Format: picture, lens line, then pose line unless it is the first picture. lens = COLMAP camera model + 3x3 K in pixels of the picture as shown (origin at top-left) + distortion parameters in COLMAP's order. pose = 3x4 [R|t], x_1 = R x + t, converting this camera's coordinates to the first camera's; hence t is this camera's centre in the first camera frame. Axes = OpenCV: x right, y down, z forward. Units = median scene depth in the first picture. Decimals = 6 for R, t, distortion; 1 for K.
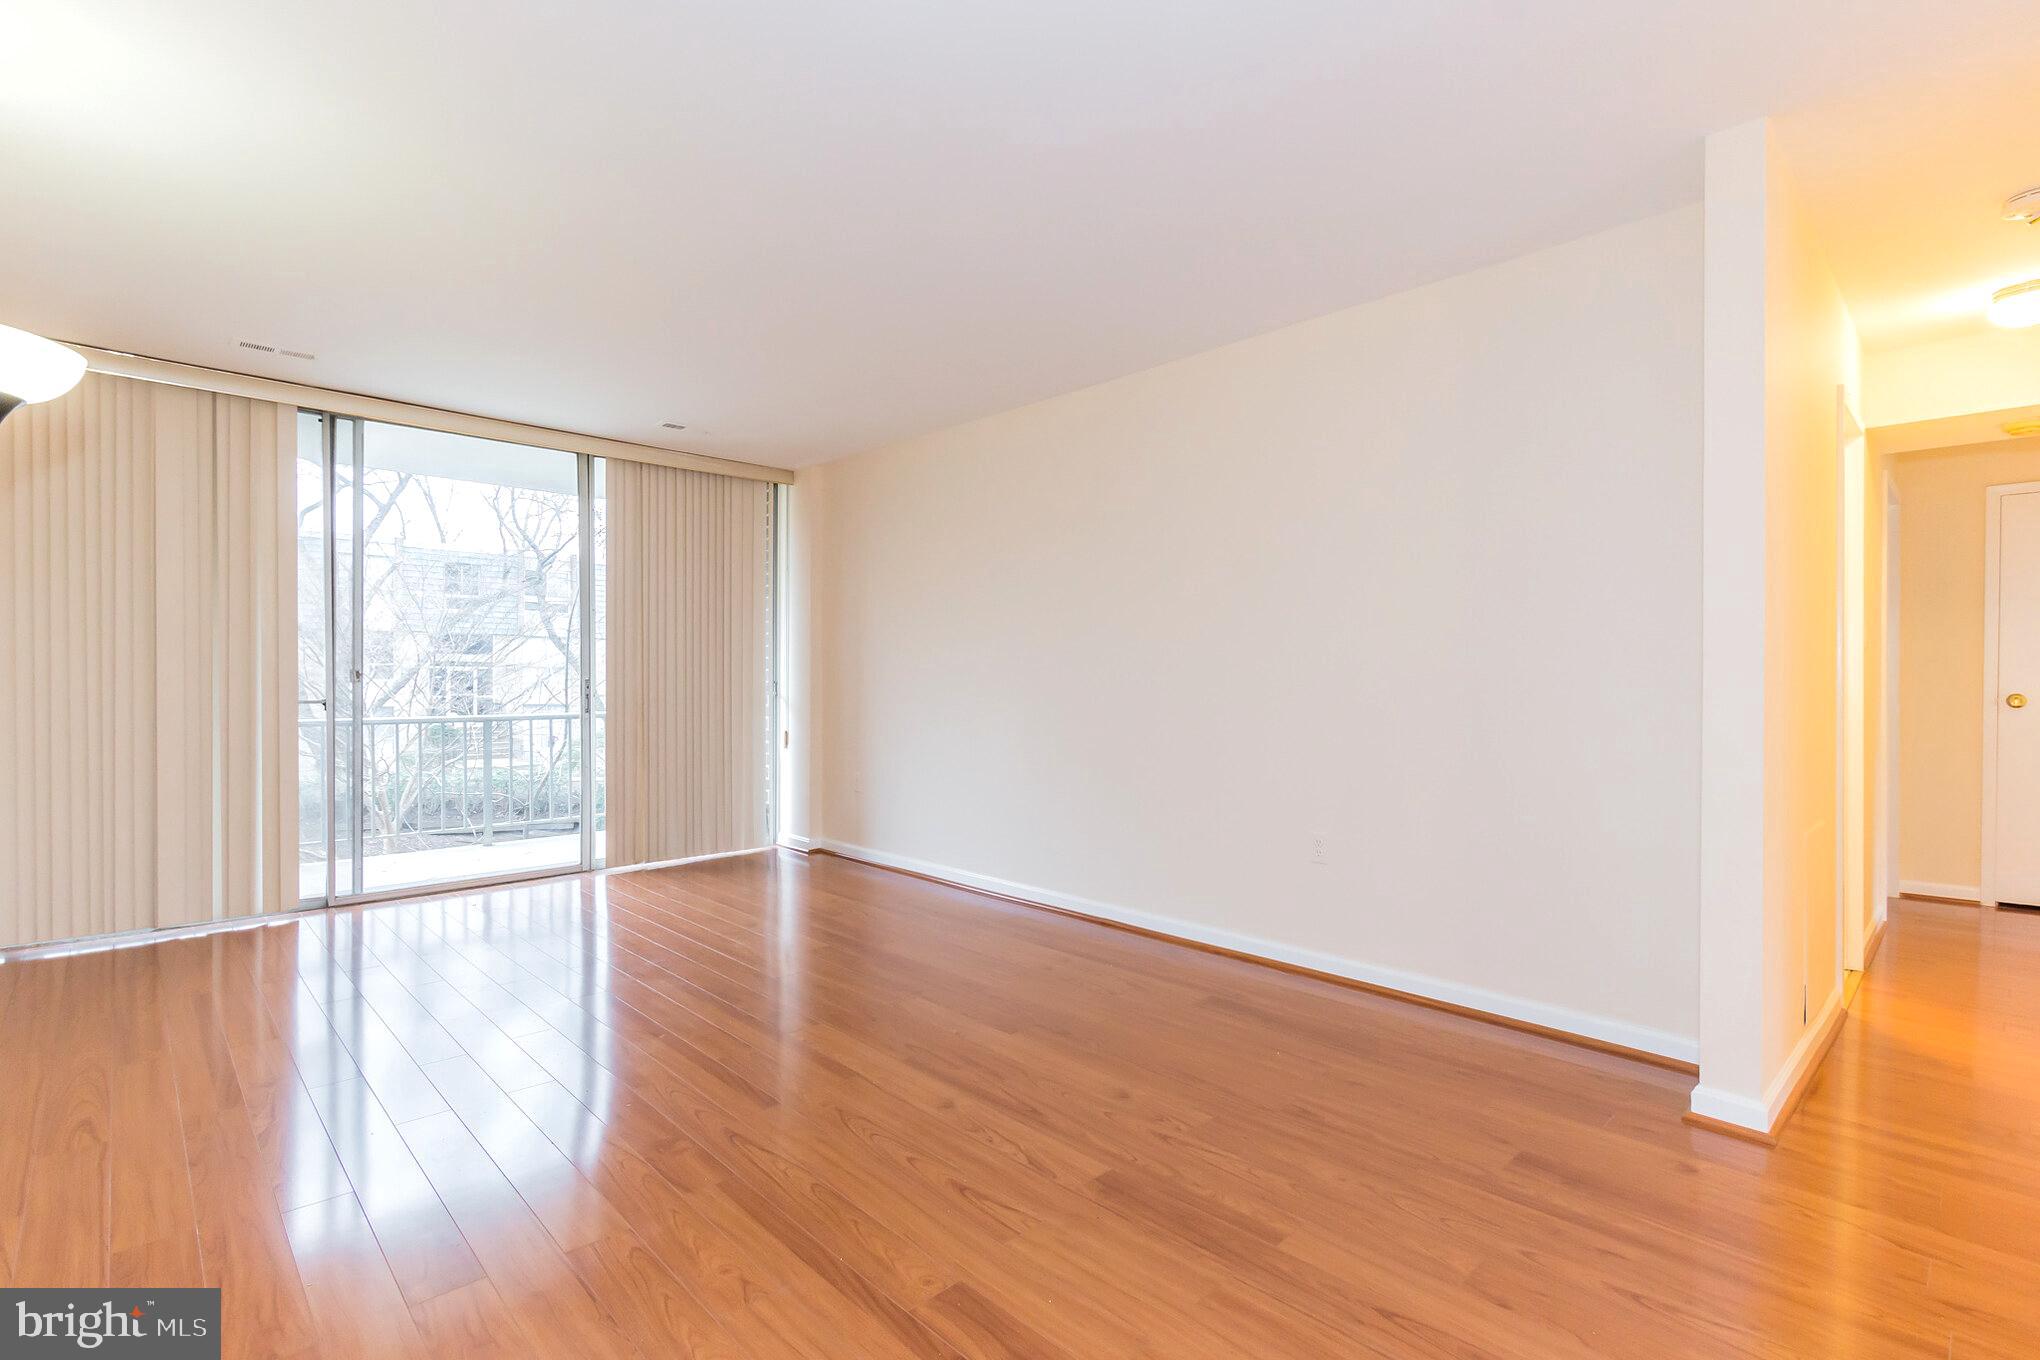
lens RADIAL K [[958.8, 0, 1027.0], [0, 958.8, 675.1], [0, 0, 1]] dist [-0.006737, 0.000166]
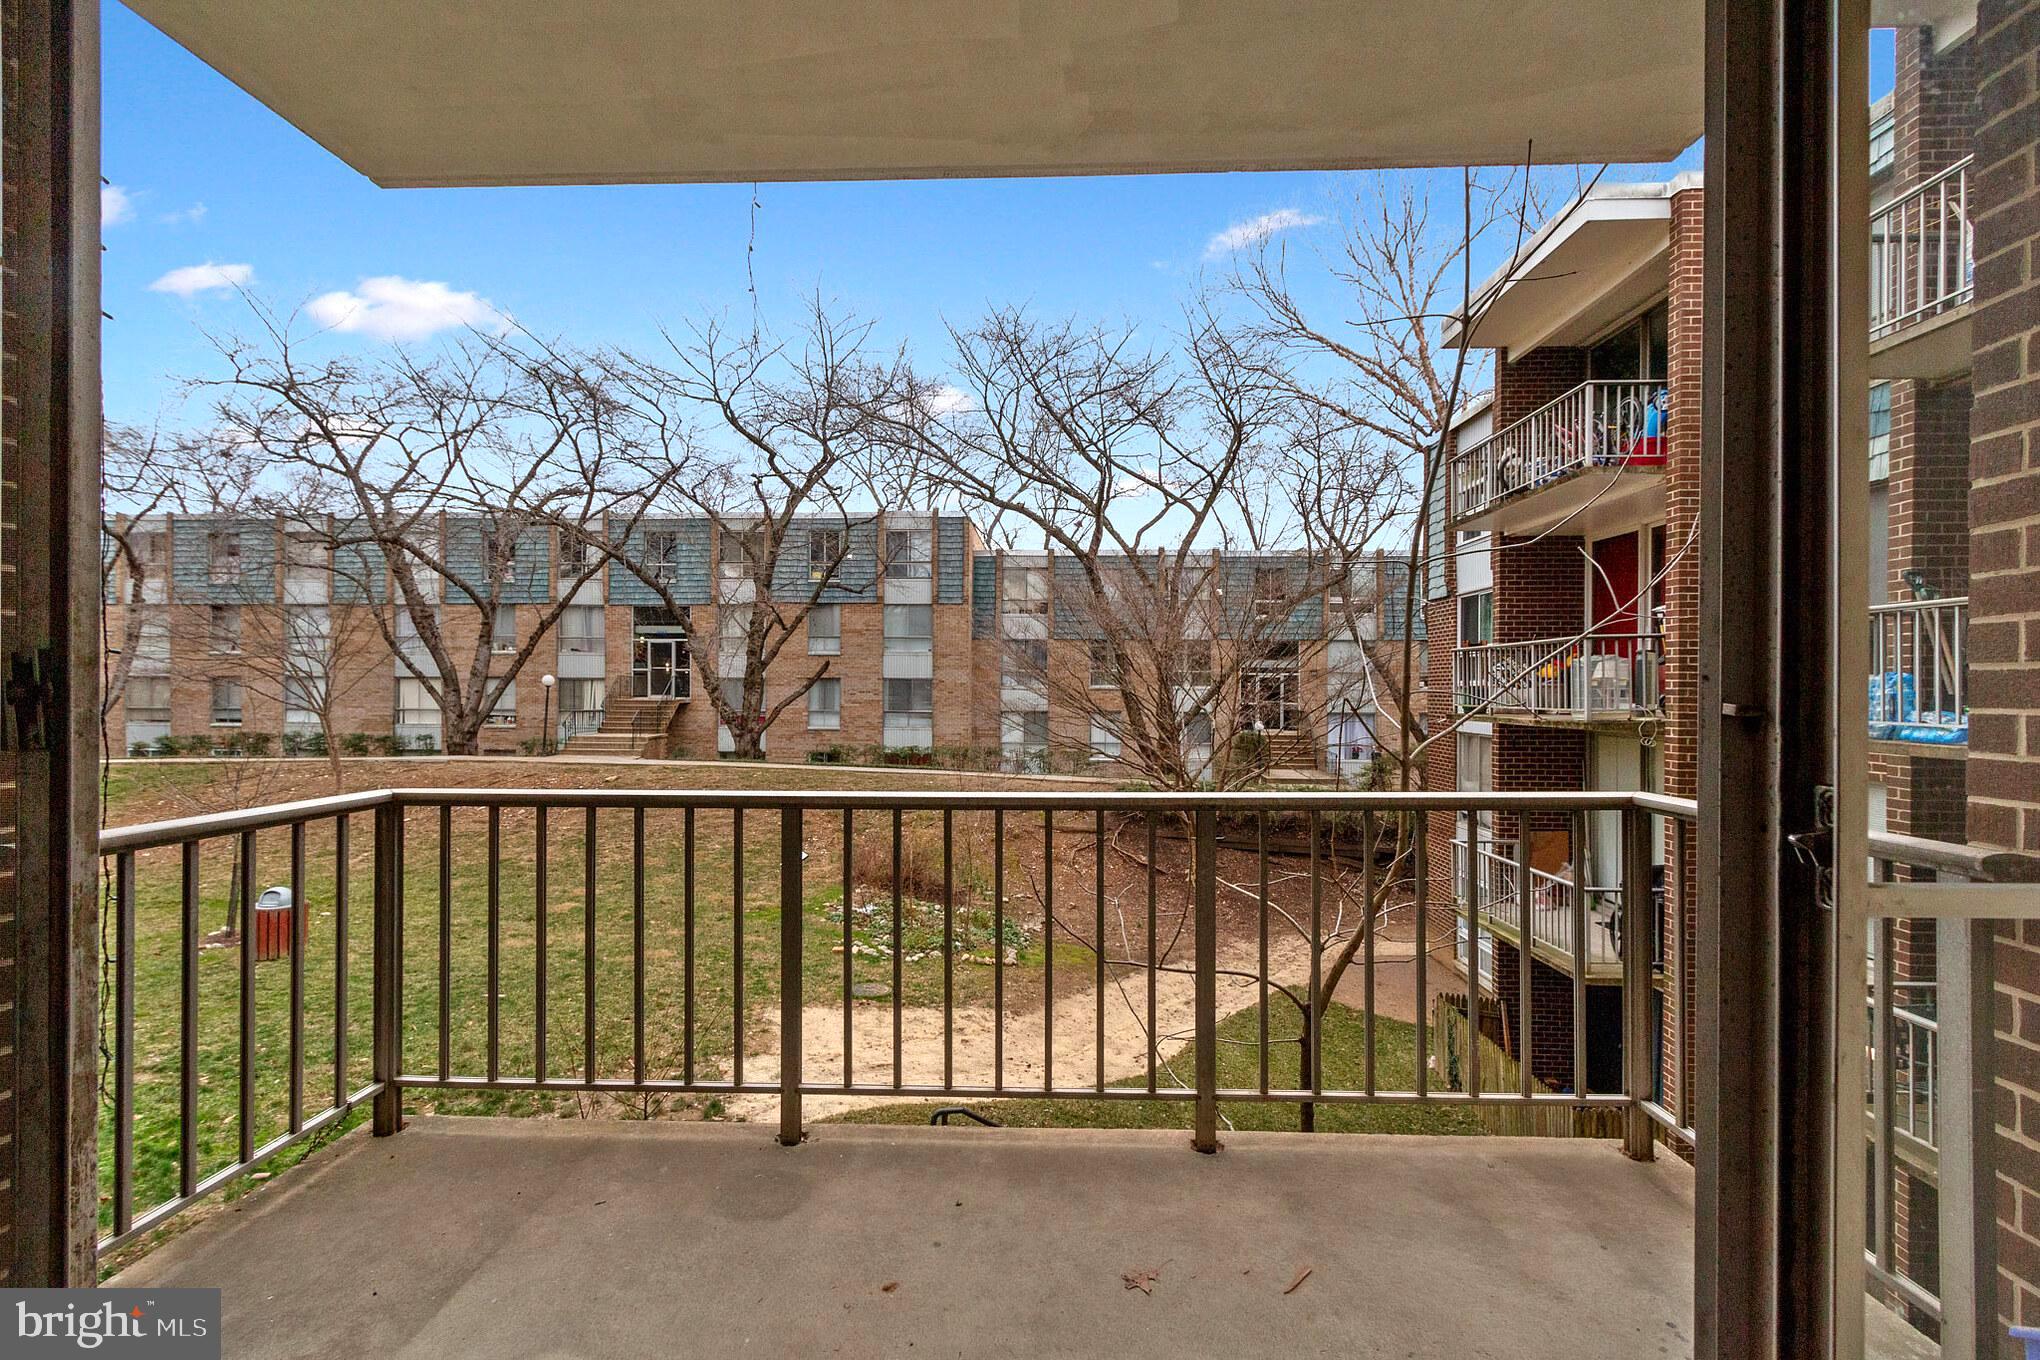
lens RADIAL K [[958.8, 0, 1025.1], [0, 958.8, 680.7], [0, 0, 1]] dist [-0.006737, 0.000166]
pose [[0.696408, 0.006178, -0.717619, -0.063196], [-0.009080, 0.999959, -0.000203, 0.001815], [0.717588, 0.006657, 0.696436, 0.141556]]
